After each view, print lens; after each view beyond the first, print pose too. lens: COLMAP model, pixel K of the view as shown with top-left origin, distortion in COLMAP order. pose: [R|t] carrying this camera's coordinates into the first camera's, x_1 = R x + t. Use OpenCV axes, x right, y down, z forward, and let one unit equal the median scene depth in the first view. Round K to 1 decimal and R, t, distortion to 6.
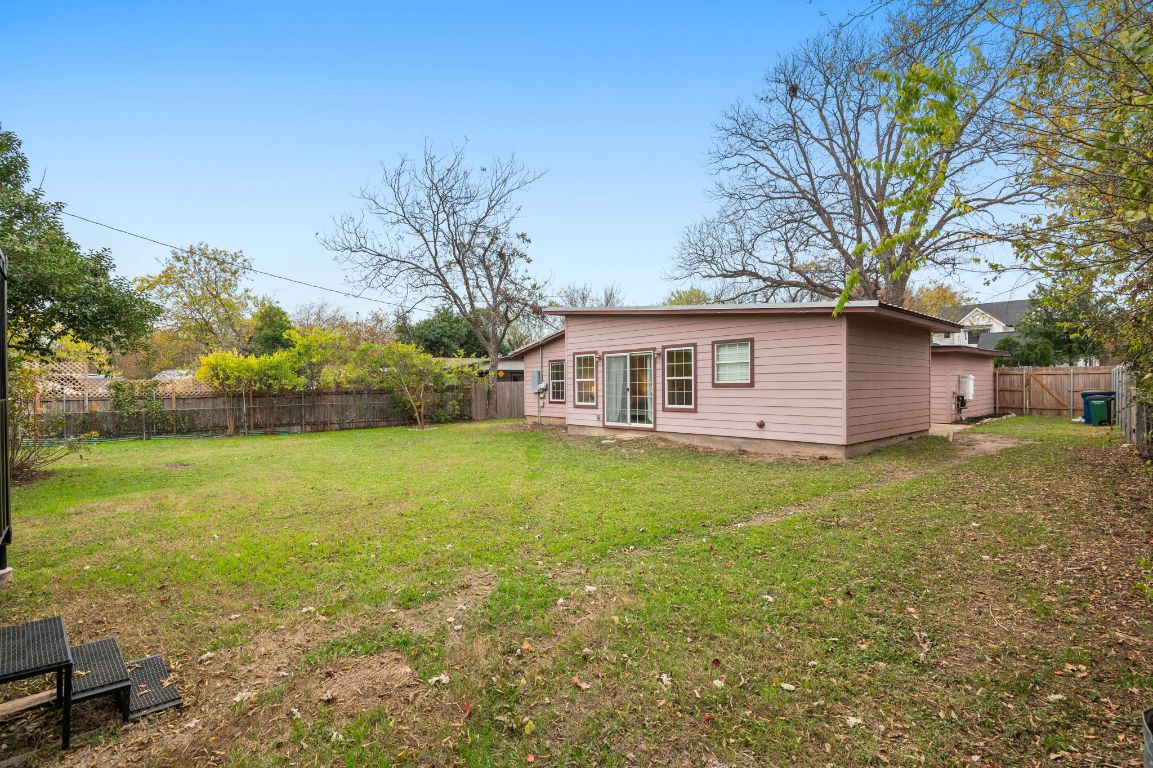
lens RADIAL K [[532.0, 0, 576.1], [0, 532.0, 385.5], [0, 0, 1]] dist [-0.001616, -0.000519]
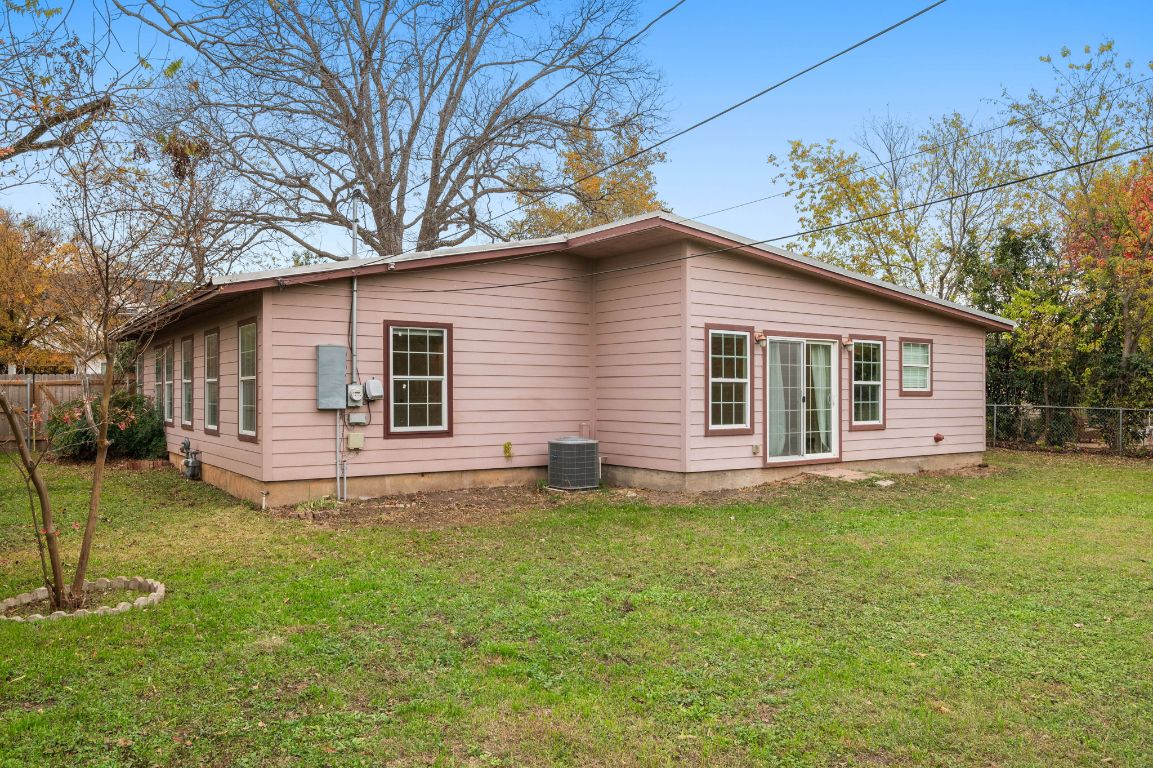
lens RADIAL K [[800.5, 0, 576.2], [0, 800.5, 388.2], [0, 0, 1]] dist [-0.003242, -0.000367]
pose [[0.114131, 0.017051, 0.993319, -0.832197], [-0.003475, 0.999853, -0.016764, 0.011251], [-0.993460, -0.001539, 0.114173, 1.146479]]
